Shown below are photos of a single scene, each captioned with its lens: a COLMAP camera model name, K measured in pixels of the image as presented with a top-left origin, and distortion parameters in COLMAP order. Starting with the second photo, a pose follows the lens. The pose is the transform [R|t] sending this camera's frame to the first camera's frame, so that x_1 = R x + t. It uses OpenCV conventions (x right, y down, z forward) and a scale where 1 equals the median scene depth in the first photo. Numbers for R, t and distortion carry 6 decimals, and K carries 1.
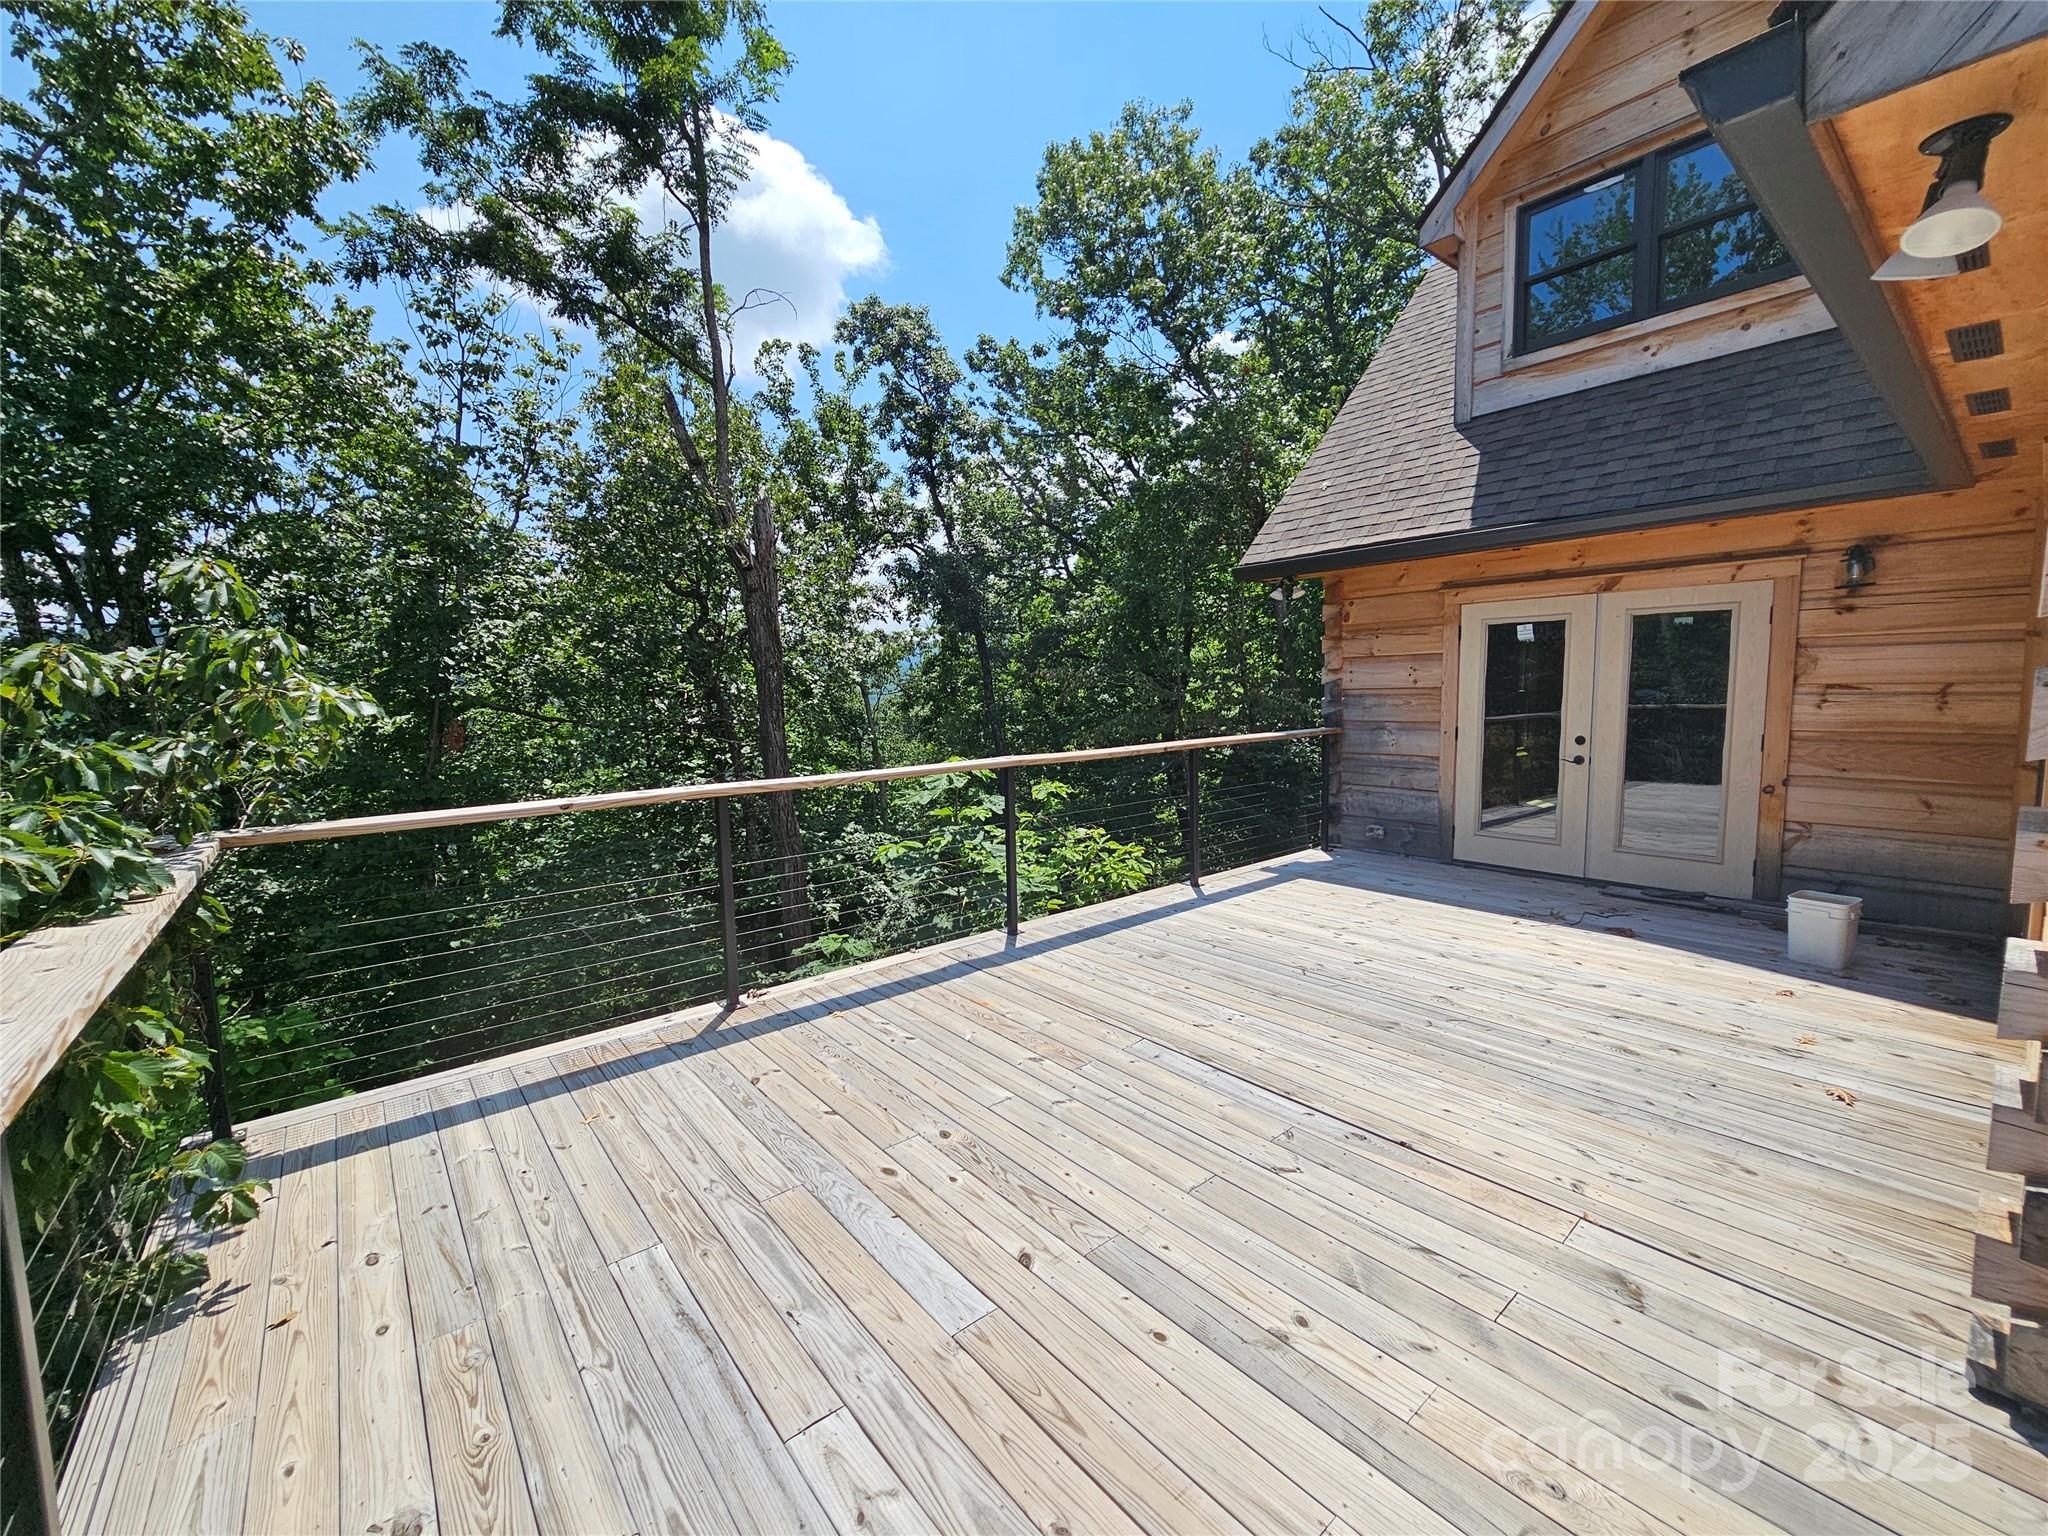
lens RADIAL K [[836.4, 0, 1017.1], [0, 836.4, 771.9], [0, 0, 1]] dist [0.000042, -0.000936]
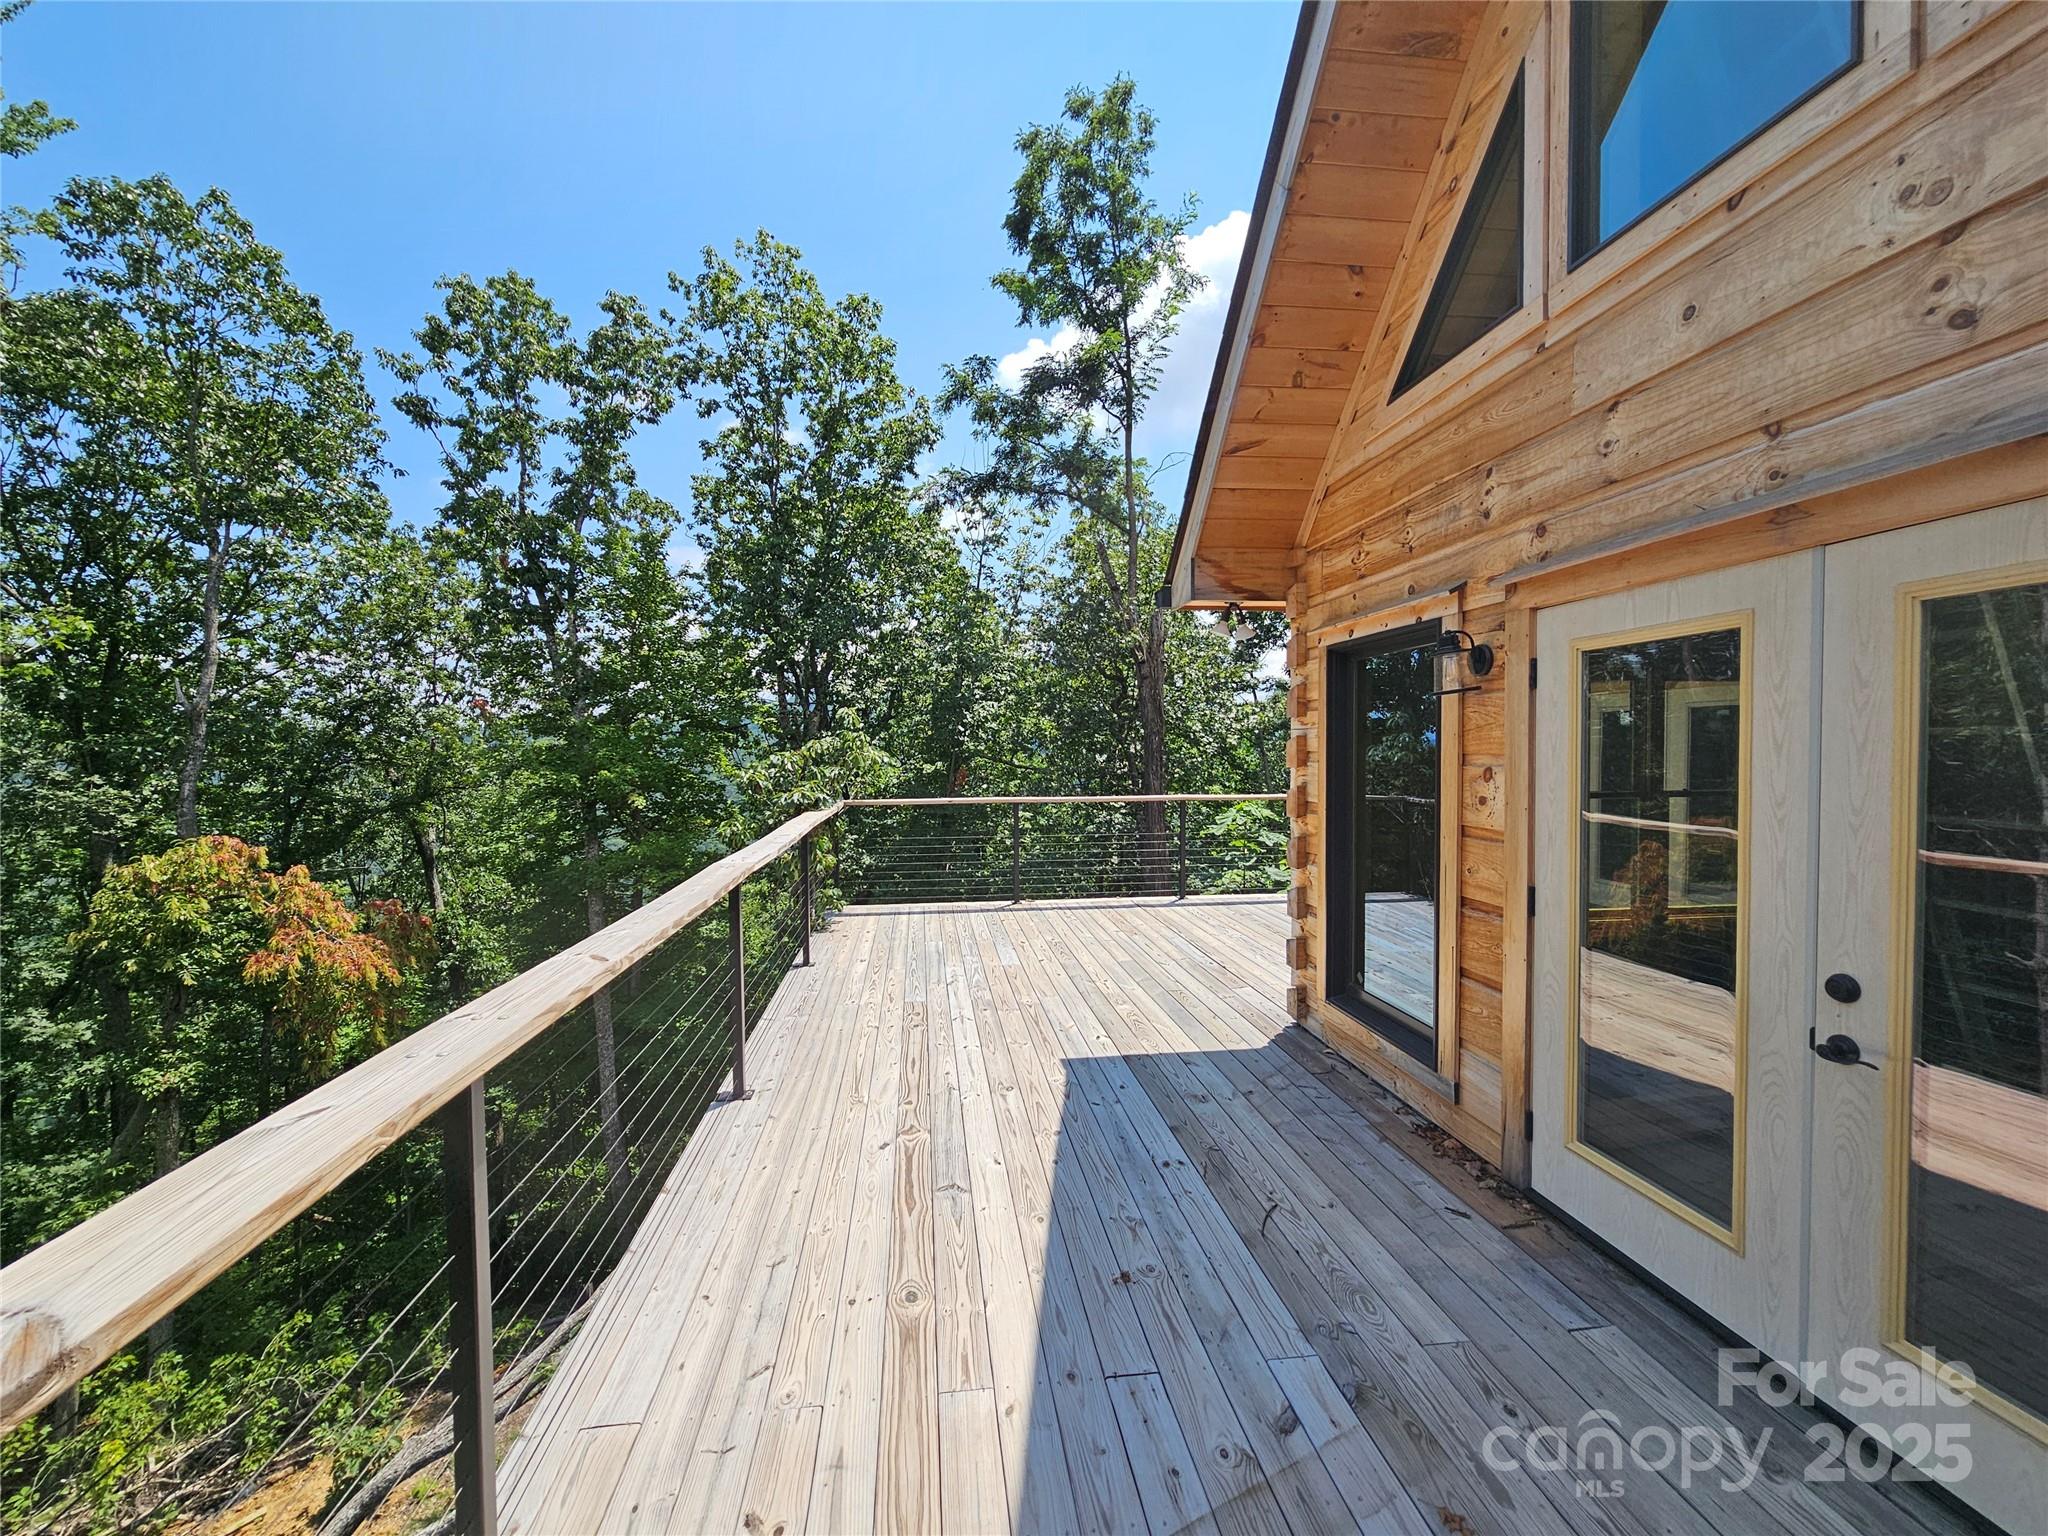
lens RADIAL K [[836.4, 0, 1017.1], [0, 836.4, 771.9], [0, 0, 1]] dist [0.000042, -0.000936]
pose [[0.841109, 0.032831, -0.539868, 0.260462], [-0.068652, 0.996563, -0.046355, 0.015905], [0.536491, 0.076052, 0.840472, -0.263089]]
